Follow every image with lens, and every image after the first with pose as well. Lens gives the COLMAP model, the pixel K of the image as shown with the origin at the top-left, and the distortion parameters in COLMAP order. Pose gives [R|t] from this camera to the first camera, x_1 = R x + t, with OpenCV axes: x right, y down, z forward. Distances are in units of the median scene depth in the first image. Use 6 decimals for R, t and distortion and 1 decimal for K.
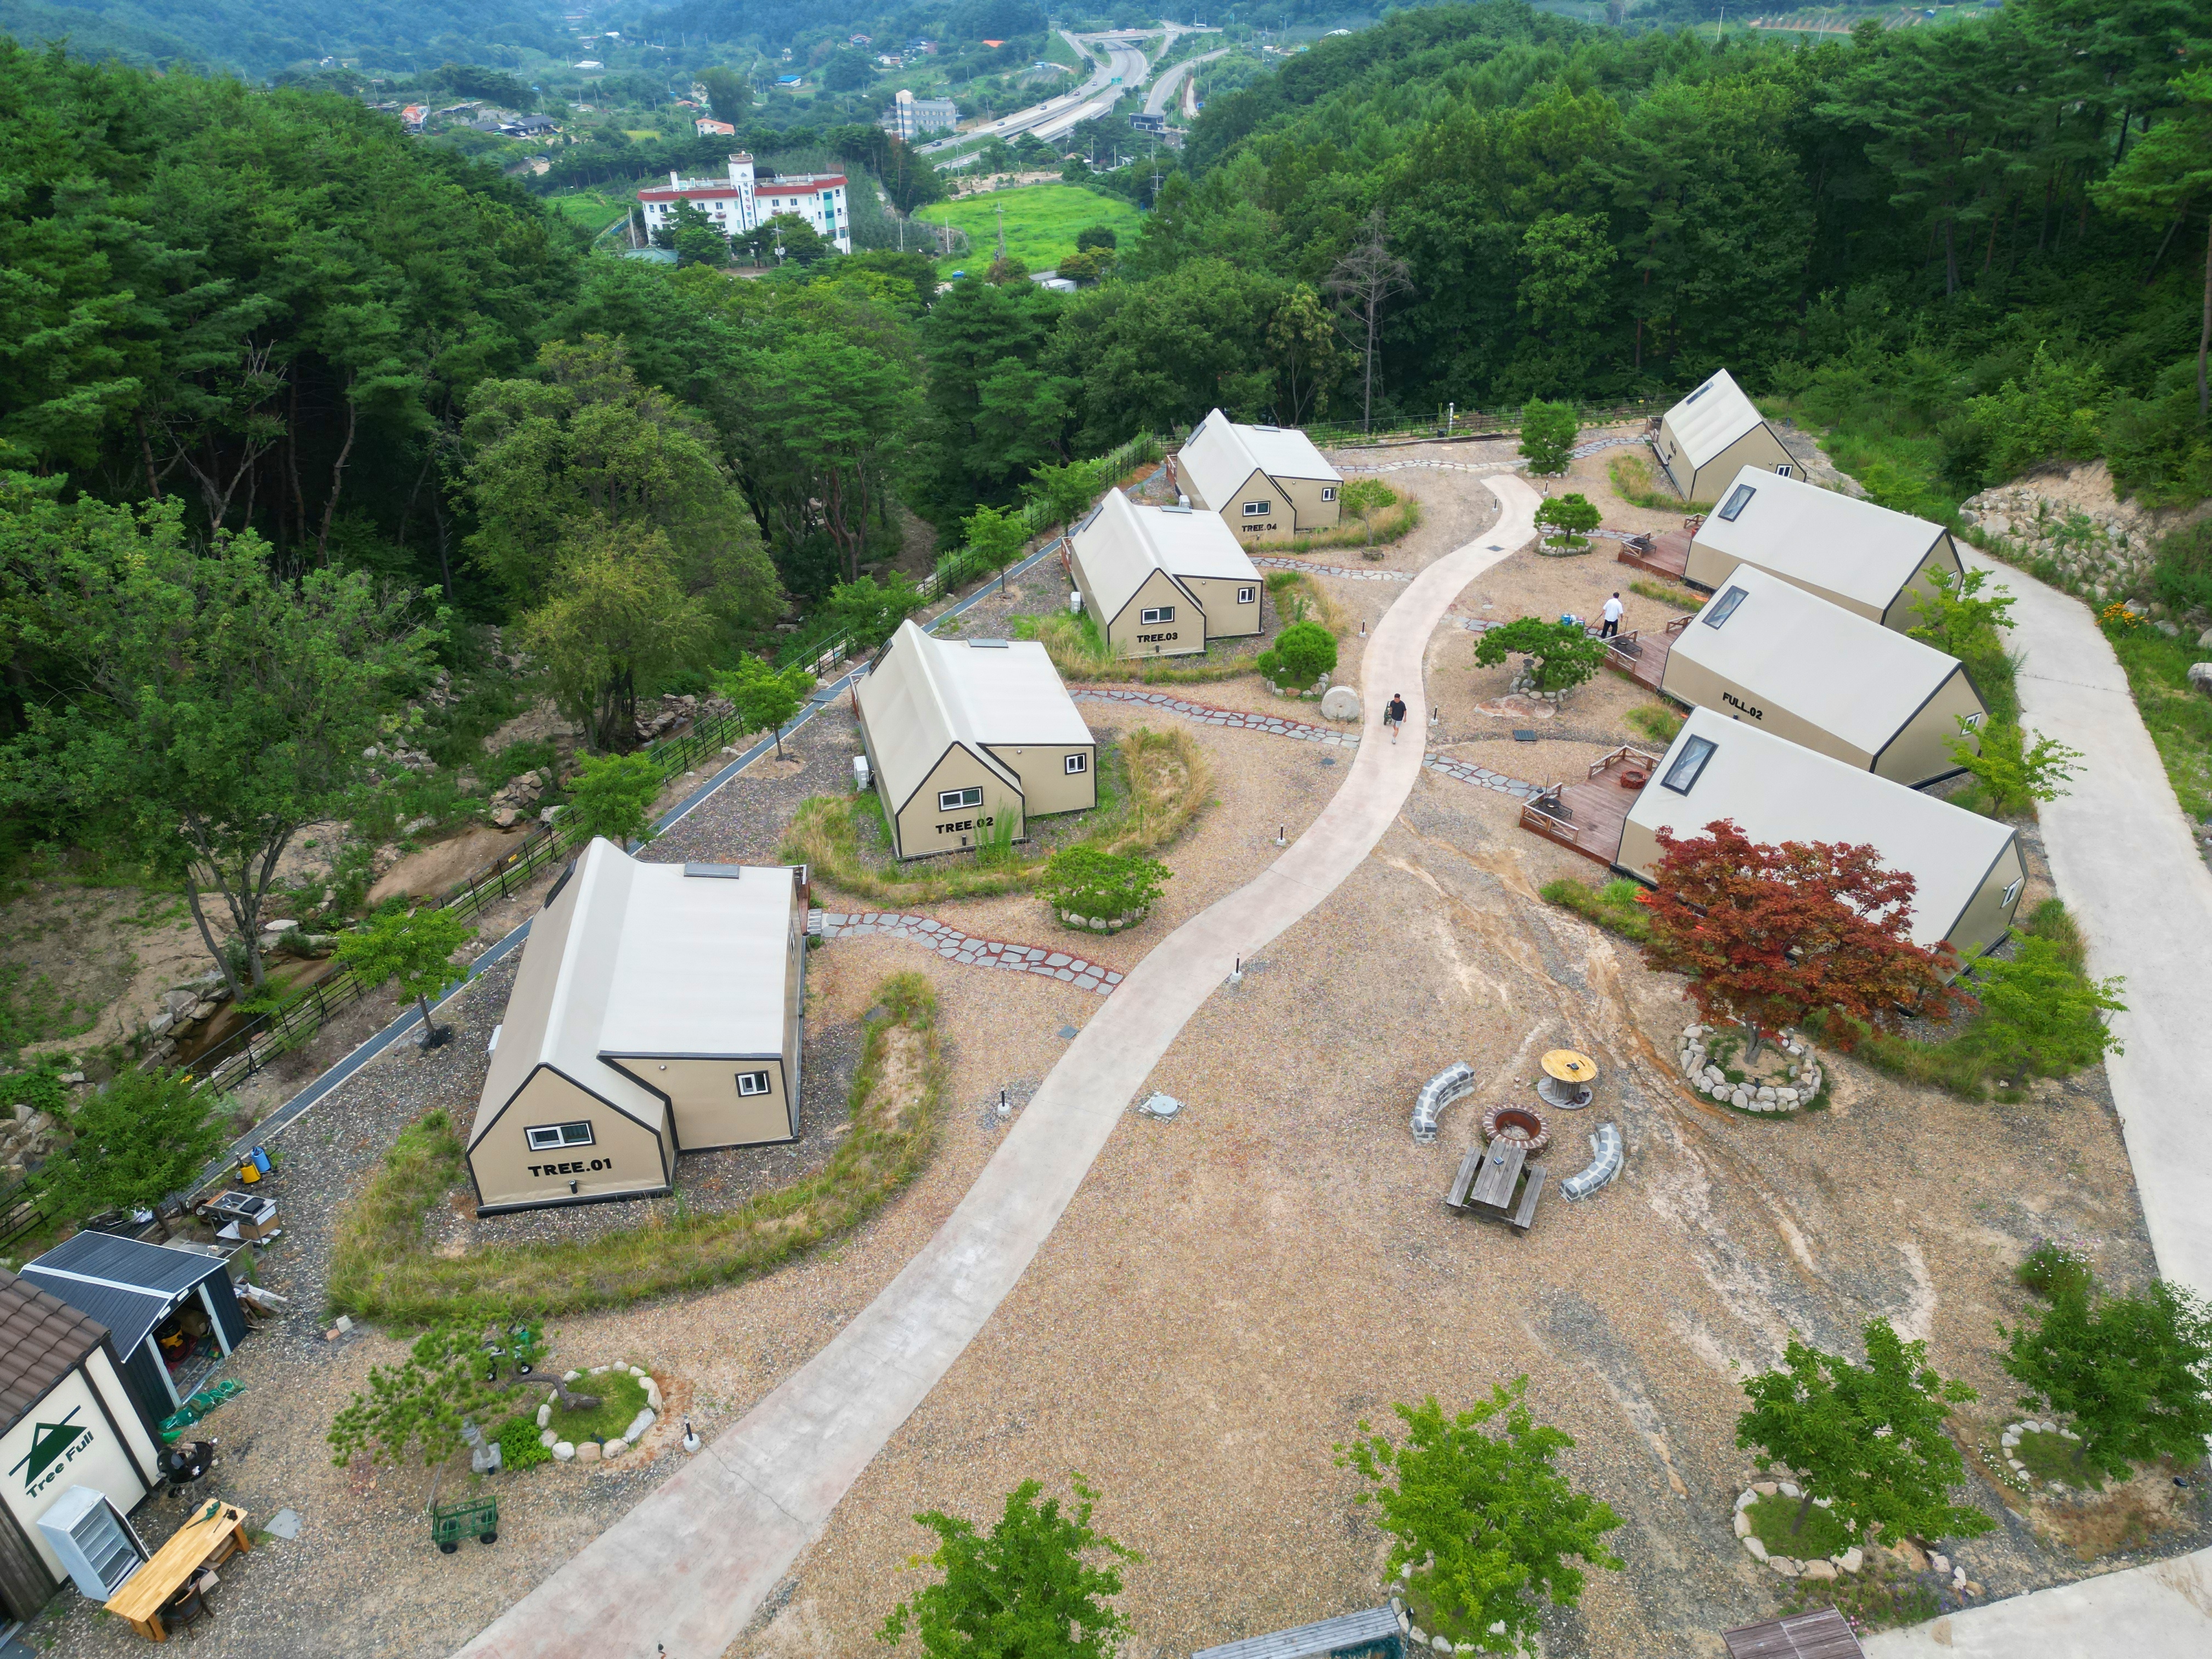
lens RADIAL K [[1549.4, 0, 1107.2], [0, 1549.4, 815.7], [0, 0, 1]] dist [0.084672, -0.086308]
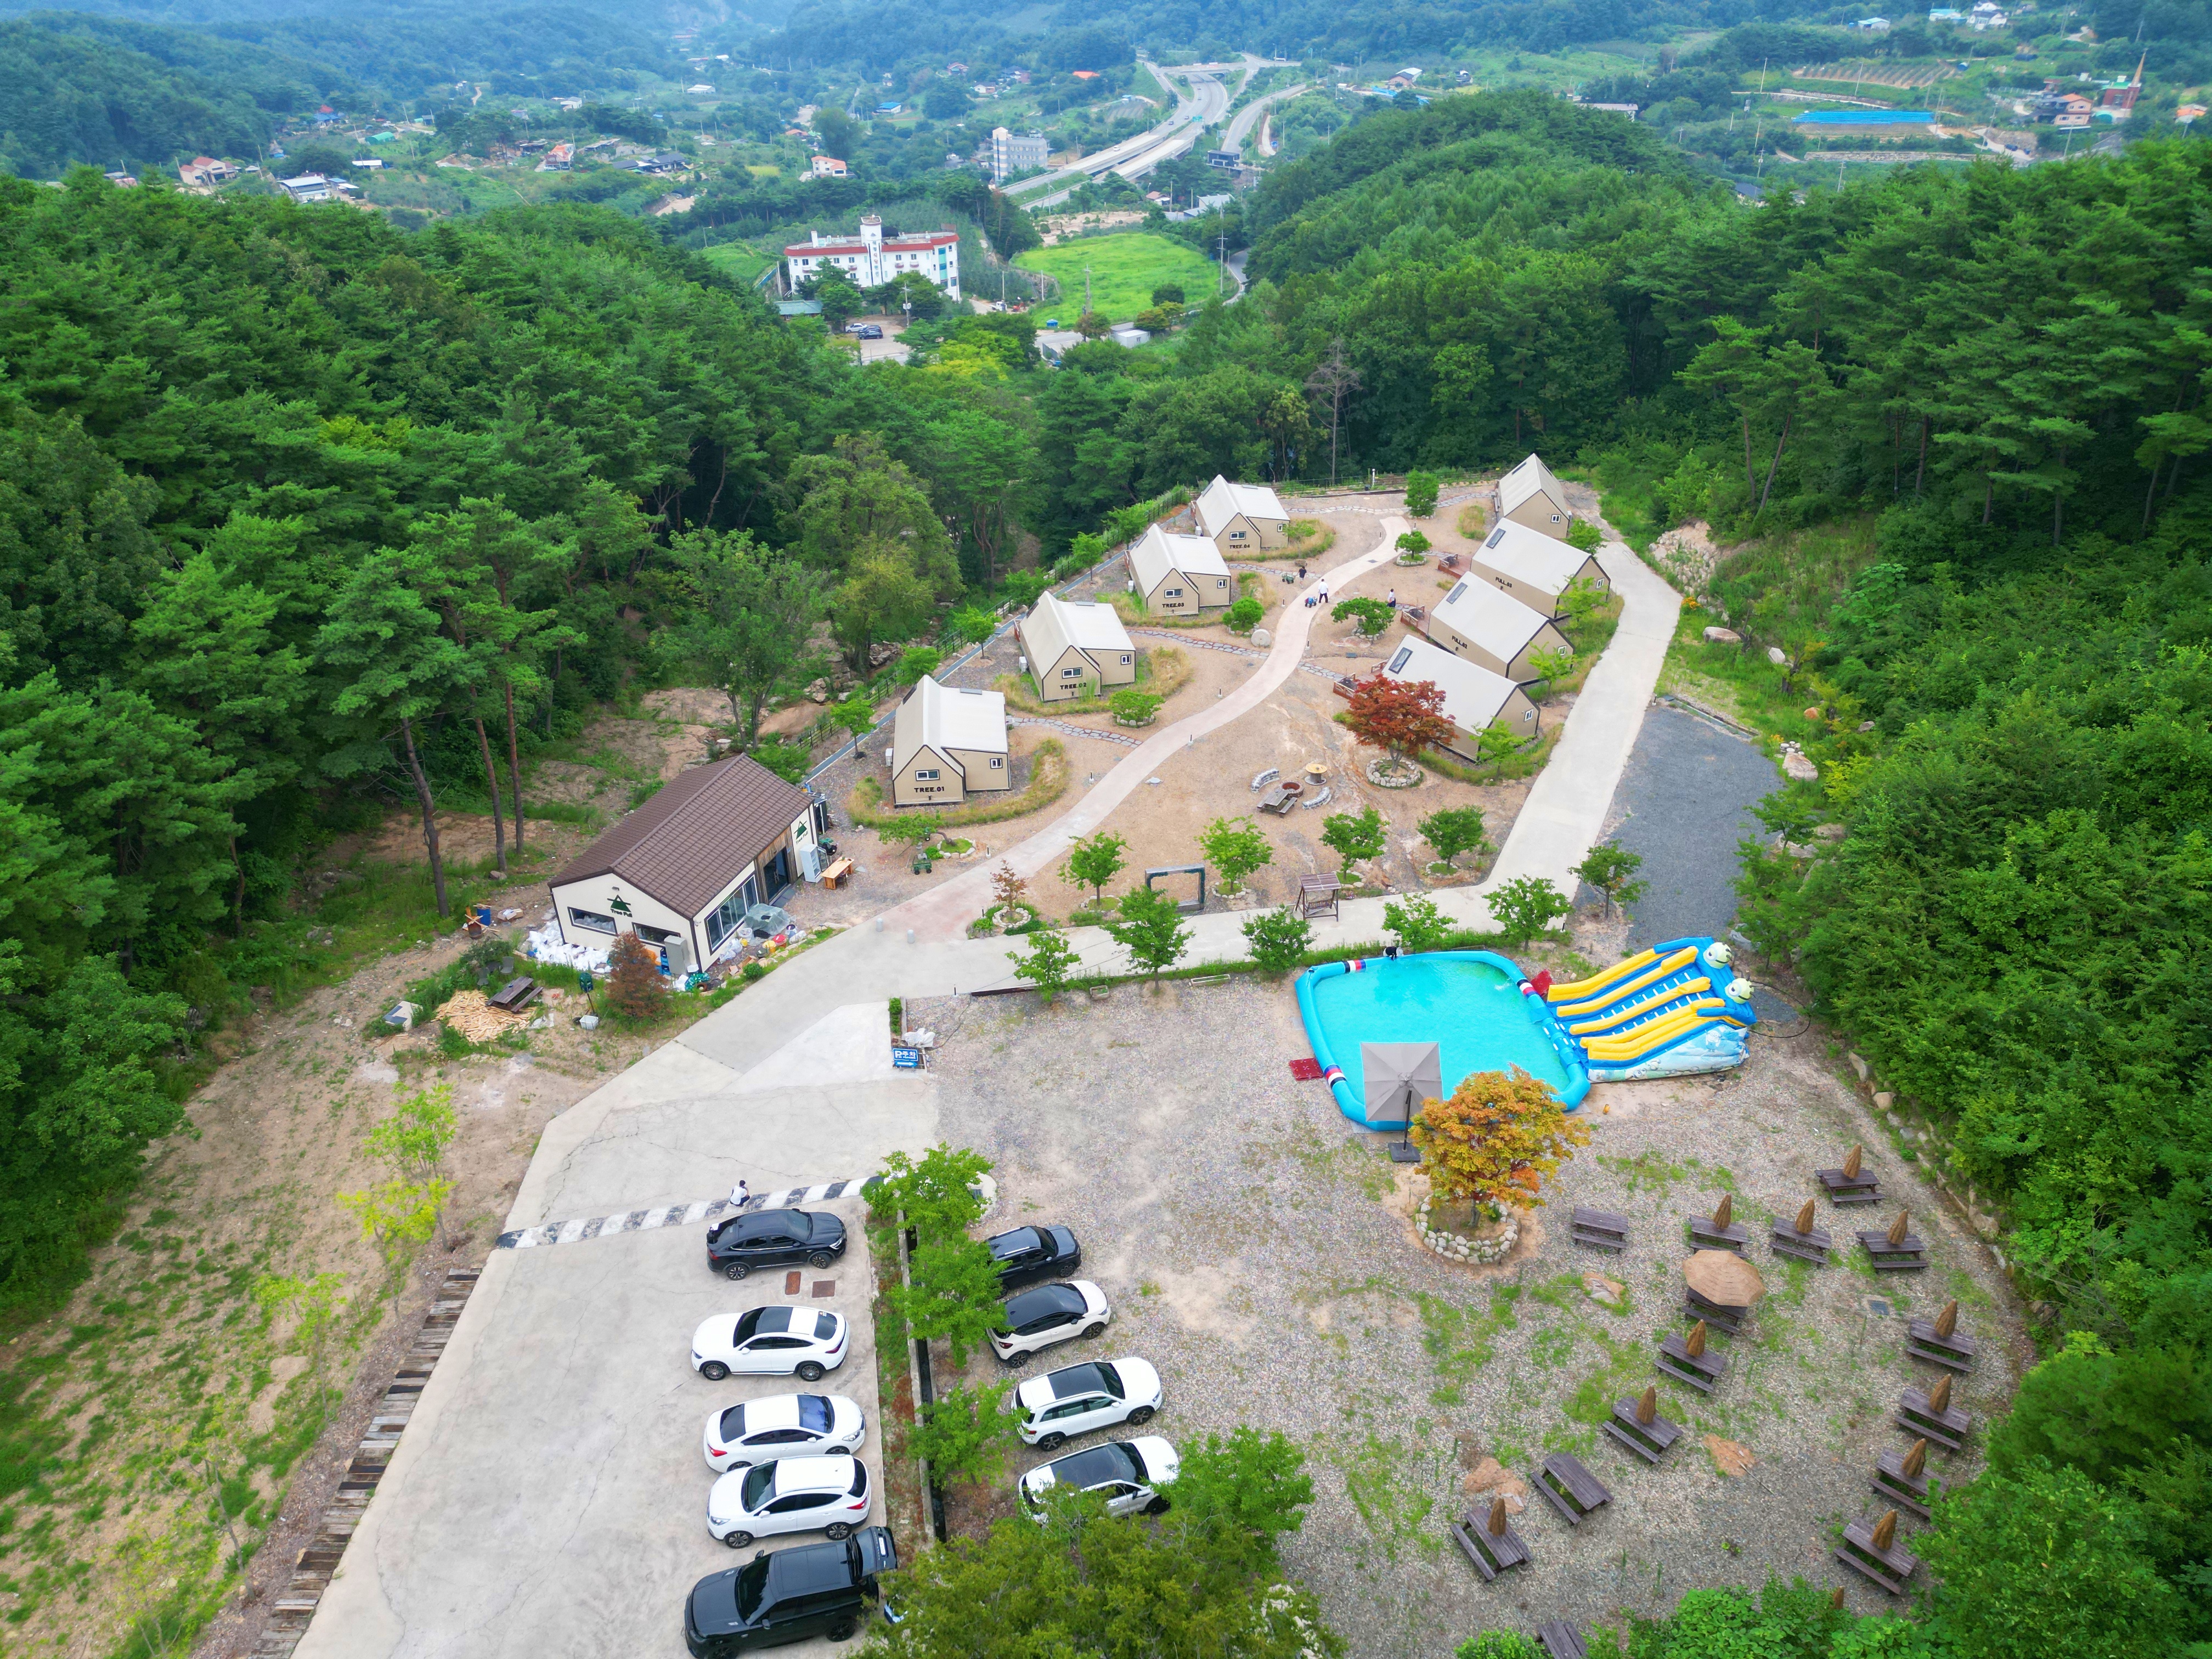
lens RADIAL K [[1549.4, 0, 1107.2], [0, 1549.4, 815.7], [0, 0, 1]] dist [0.084672, -0.086308]
pose [[0.998722, 0.025559, -0.043609, 0.024559], [-0.025671, 0.999668, -0.002010, 0.087973], [0.043544, 0.003127, 0.999047, -0.531385]]
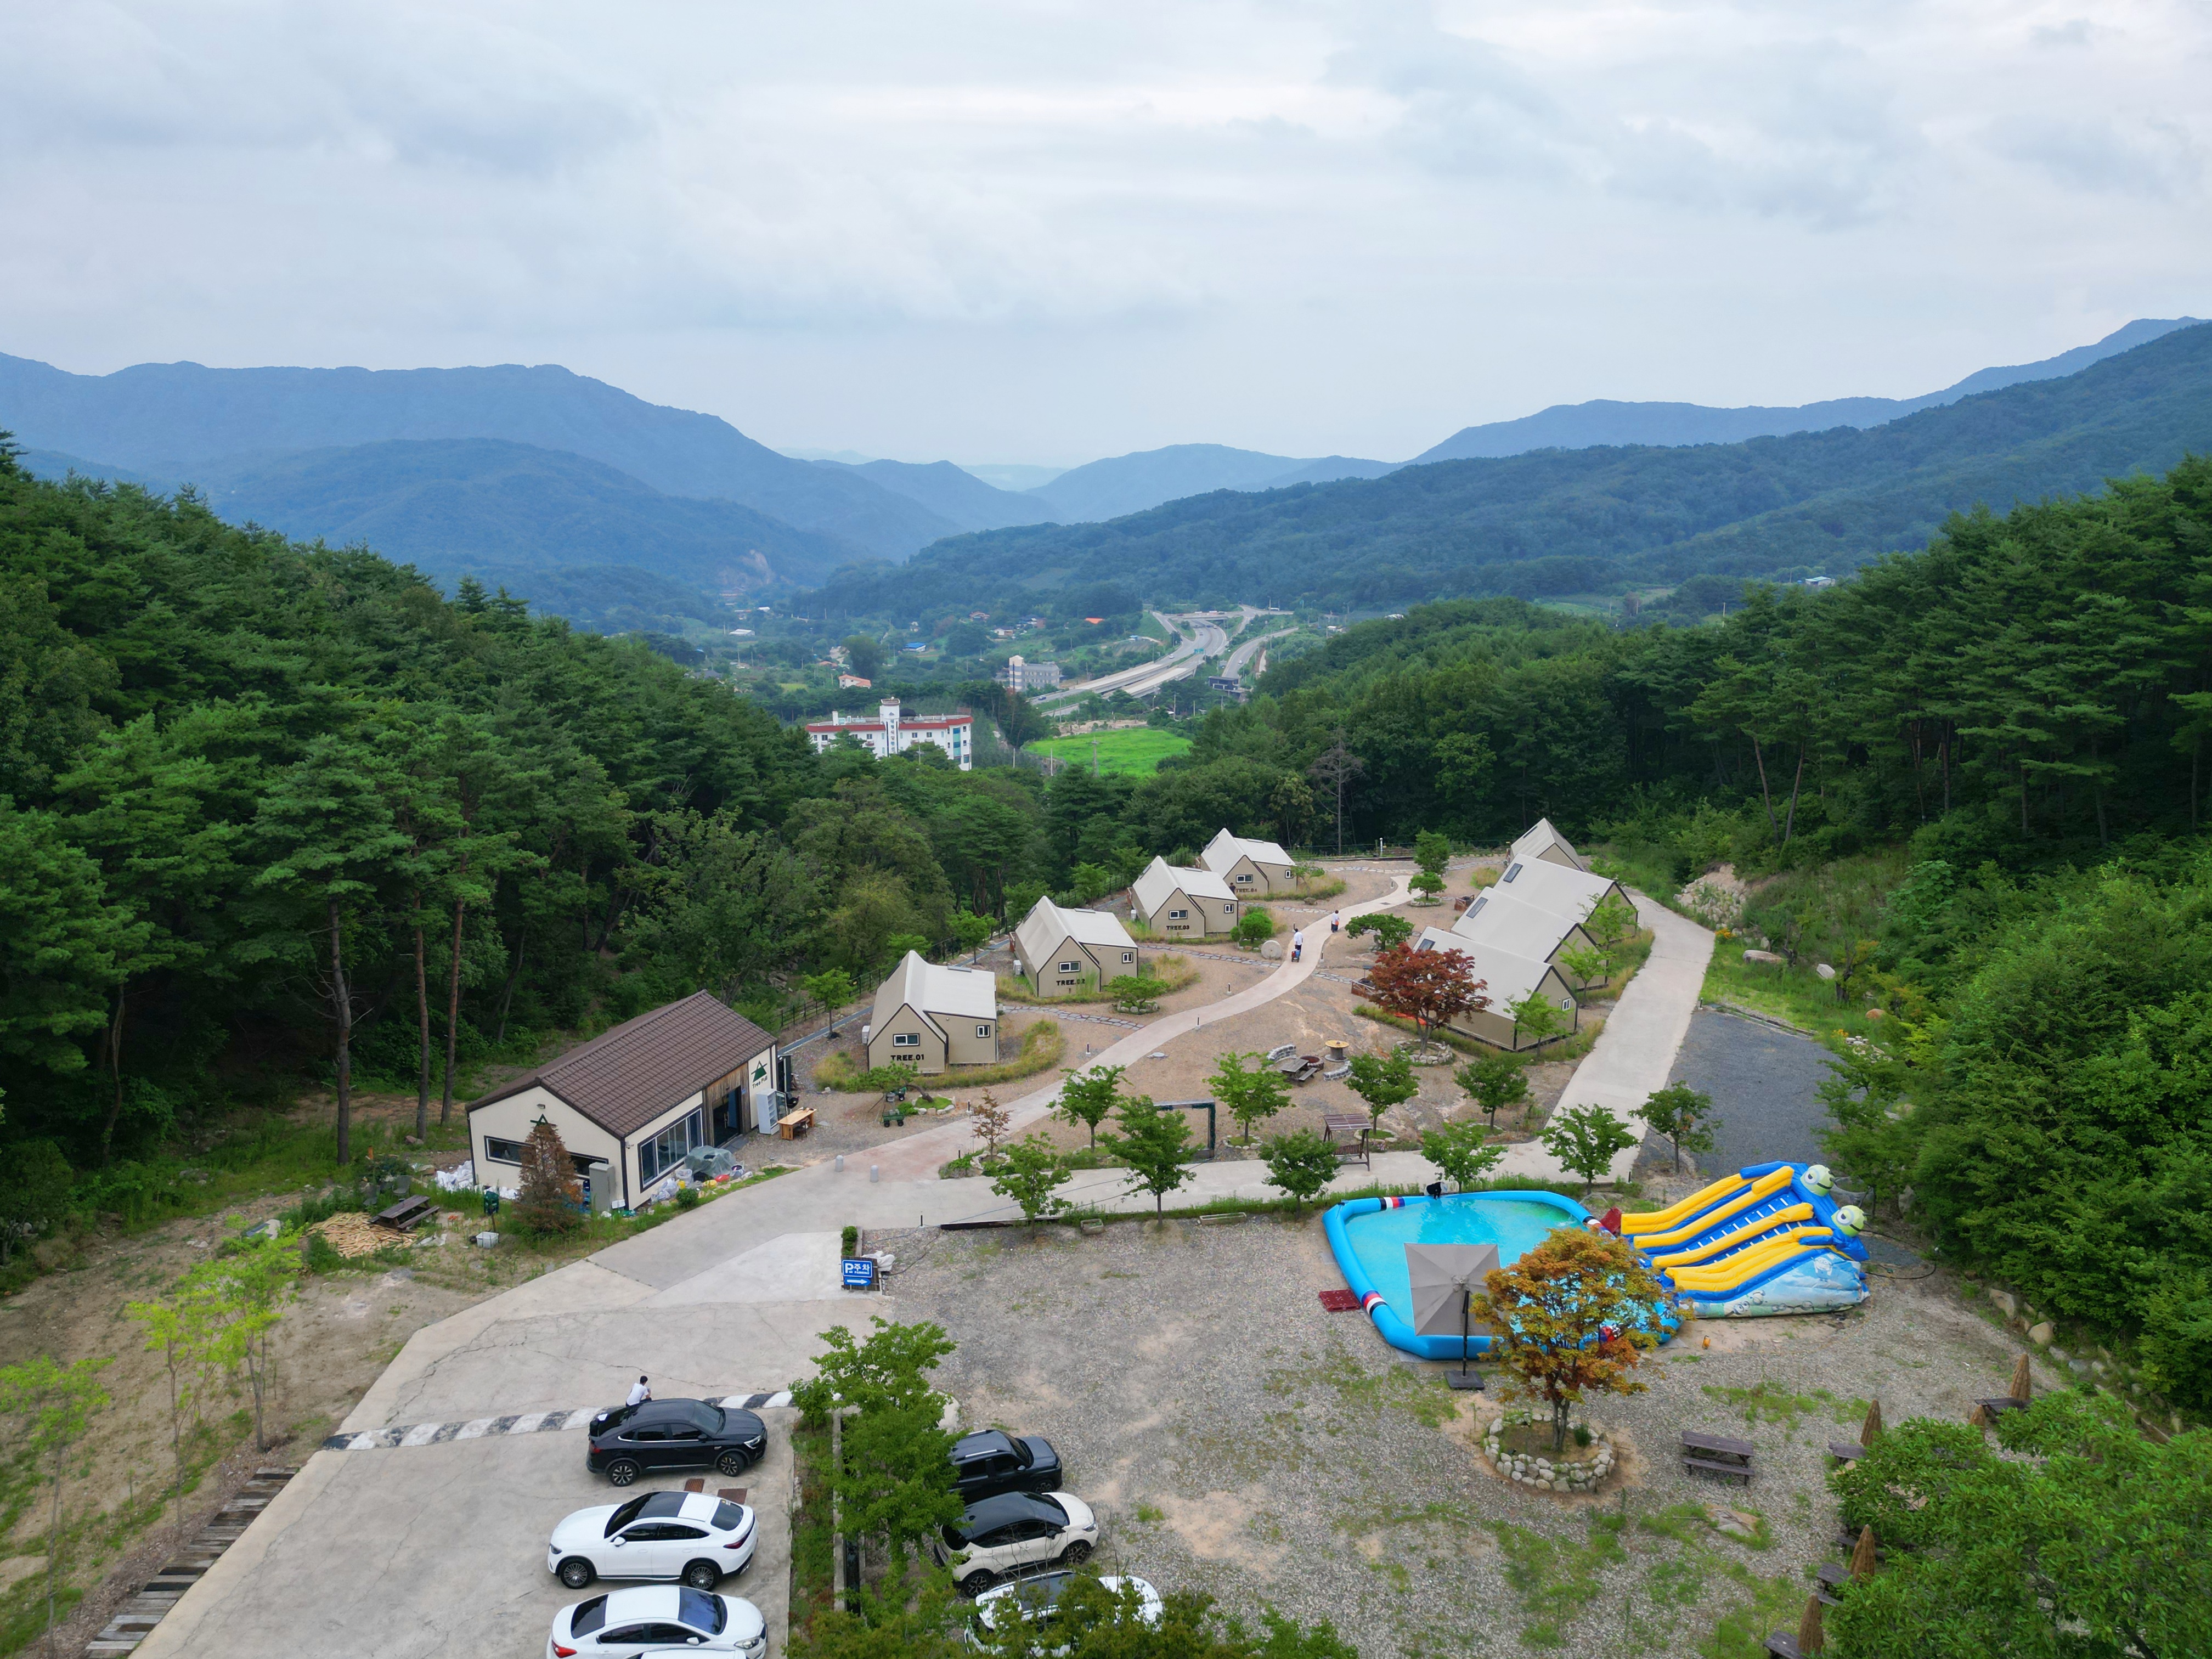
lens RADIAL K [[1578.4, 0, 1107.2], [0, 1578.4, 815.8], [0, 0, 1]] dist [0.090687, -0.094926]
pose [[0.998297, 0.022830, -0.053688, 0.027508], [-0.039133, 0.944565, -0.325985, 0.215531], [0.043270, 0.327530, 0.943849, -0.458884]]
